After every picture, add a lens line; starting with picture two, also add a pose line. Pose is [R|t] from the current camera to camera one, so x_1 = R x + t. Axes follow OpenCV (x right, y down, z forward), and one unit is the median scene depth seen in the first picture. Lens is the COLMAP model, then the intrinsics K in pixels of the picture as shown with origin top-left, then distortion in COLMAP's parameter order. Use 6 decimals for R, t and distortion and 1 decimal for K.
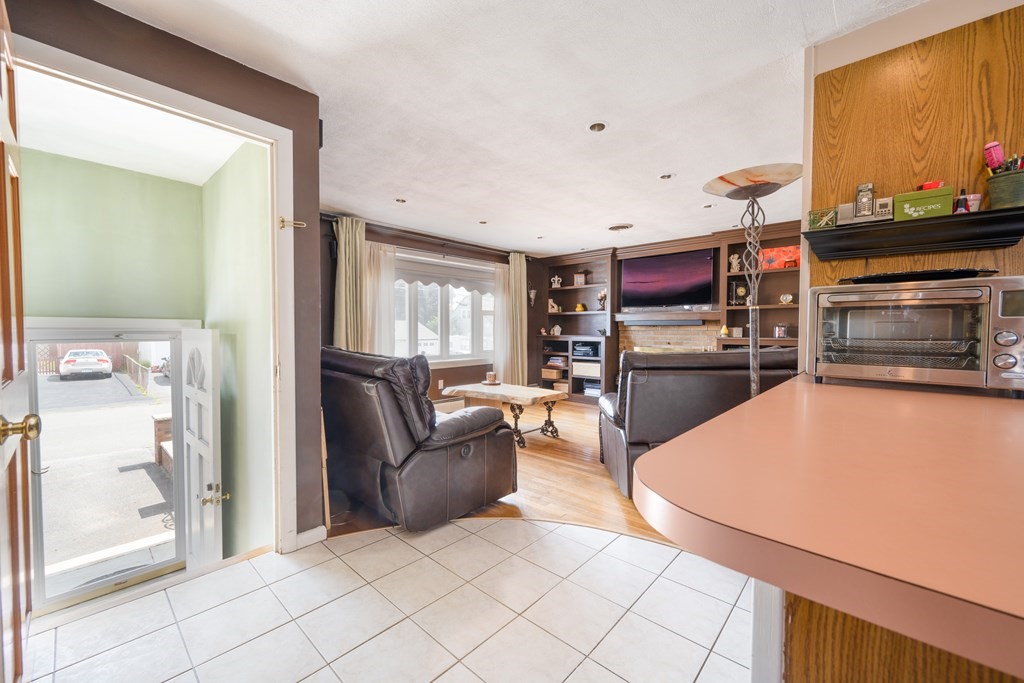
lens RADIAL K [[404.9, 0, 513.8], [0, 404.9, 343.8], [0, 0, 1]] dist [0.001186, -0.000375]
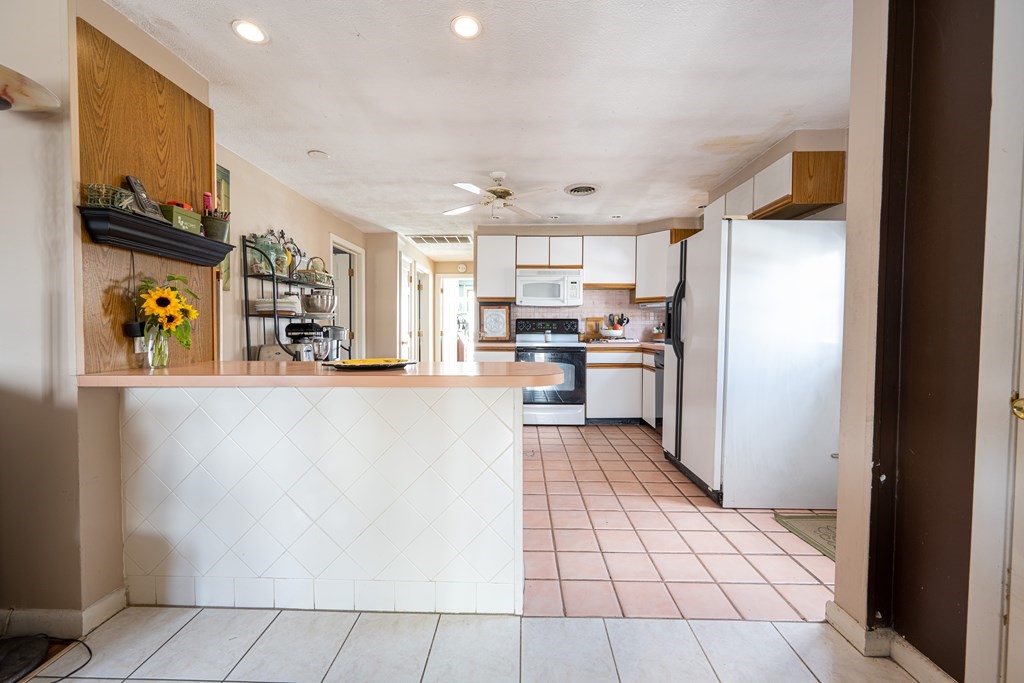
lens RADIAL K [[404.9, 0, 516.0], [0, 404.9, 338.8], [0, 0, 1]] dist [0.001186, -0.000375]
pose [[-0.652494, -0.023902, 0.757417, -0.490112], [0.019089, 0.998667, 0.047961, -0.022749], [-0.757553, 0.045753, -0.651168, 0.892914]]
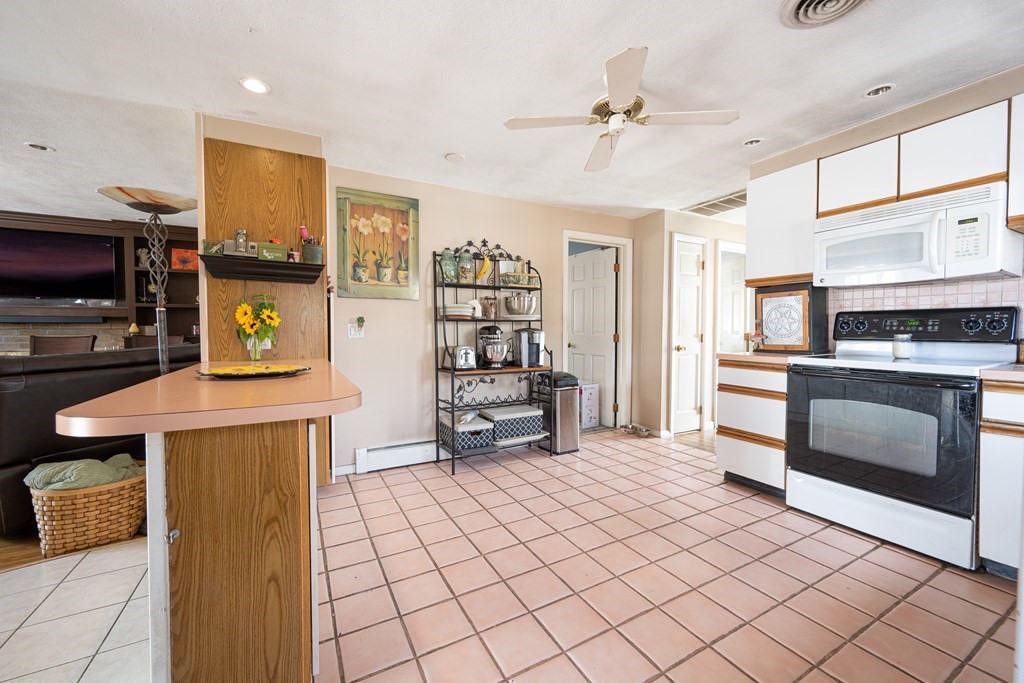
lens RADIAL K [[404.9, 0, 510.4], [0, 404.9, 340.1], [0, 0, 1]] dist [0.001186, -0.000375]
pose [[0.340072, -0.029007, 0.939952, -0.182798], [0.032769, 0.999283, 0.018982, 0.010592], [-0.939828, 0.024346, 0.340779, -0.382781]]
